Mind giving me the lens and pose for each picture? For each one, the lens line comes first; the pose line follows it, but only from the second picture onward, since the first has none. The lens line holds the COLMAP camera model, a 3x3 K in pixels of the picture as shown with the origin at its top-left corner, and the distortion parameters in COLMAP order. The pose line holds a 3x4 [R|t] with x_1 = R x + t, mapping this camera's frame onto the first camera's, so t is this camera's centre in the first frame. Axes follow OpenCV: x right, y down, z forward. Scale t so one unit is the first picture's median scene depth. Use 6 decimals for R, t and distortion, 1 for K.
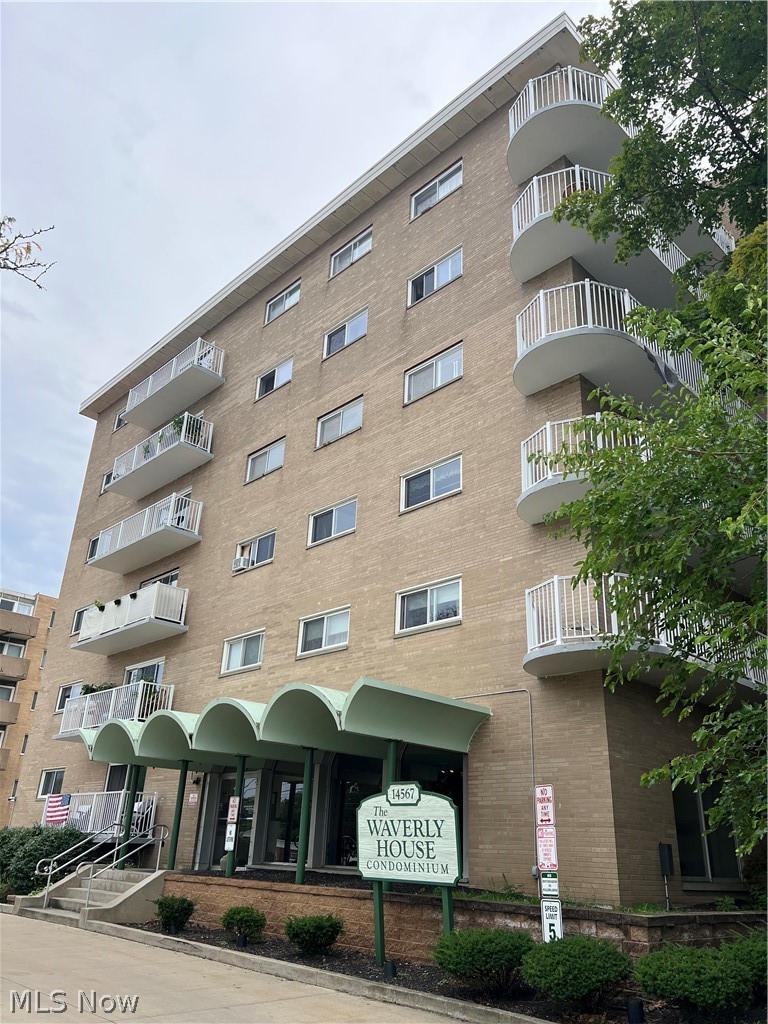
lens RADIAL K [[768.6, 0, 381.1], [0, 768.6, 506.5], [0, 0, 1]] dist [0.020929, -0.013010]
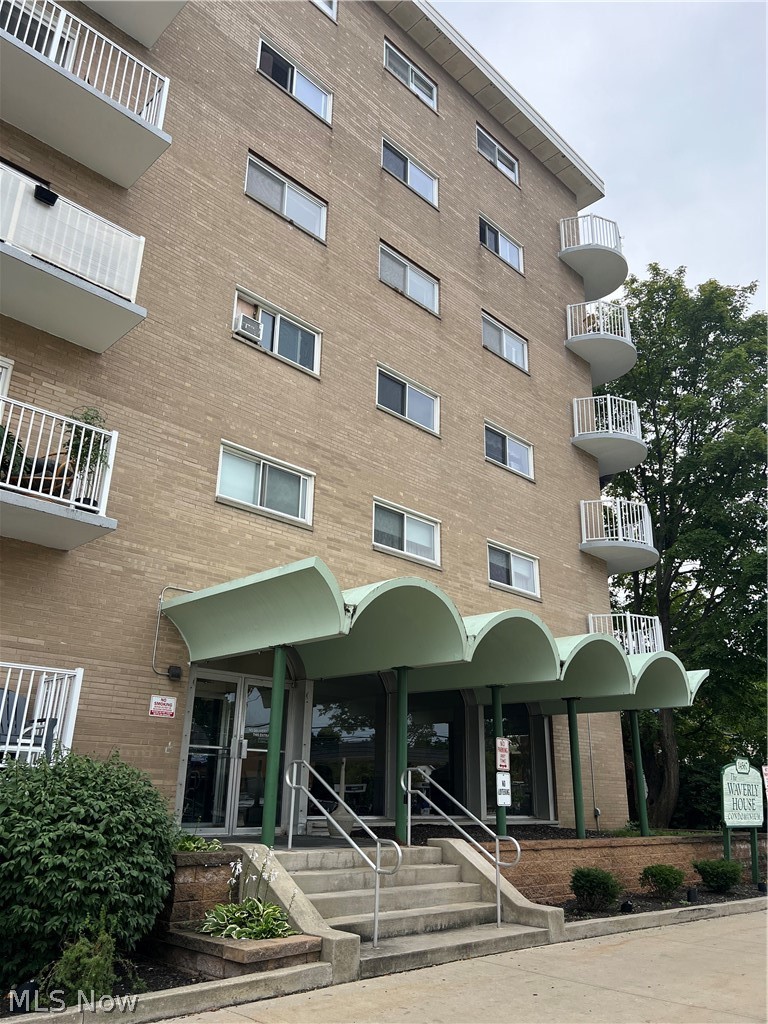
lens RADIAL K [[768.6, 0, 380.5], [0, 768.6, 516.1], [0, 0, 1]] dist [0.020929, -0.013010]
pose [[0.002726, 0.309826, 0.950790, -0.959495], [-0.428107, 0.859619, -0.278889, 0.437556], [-0.903724, -0.406279, 0.134982, 1.060083]]
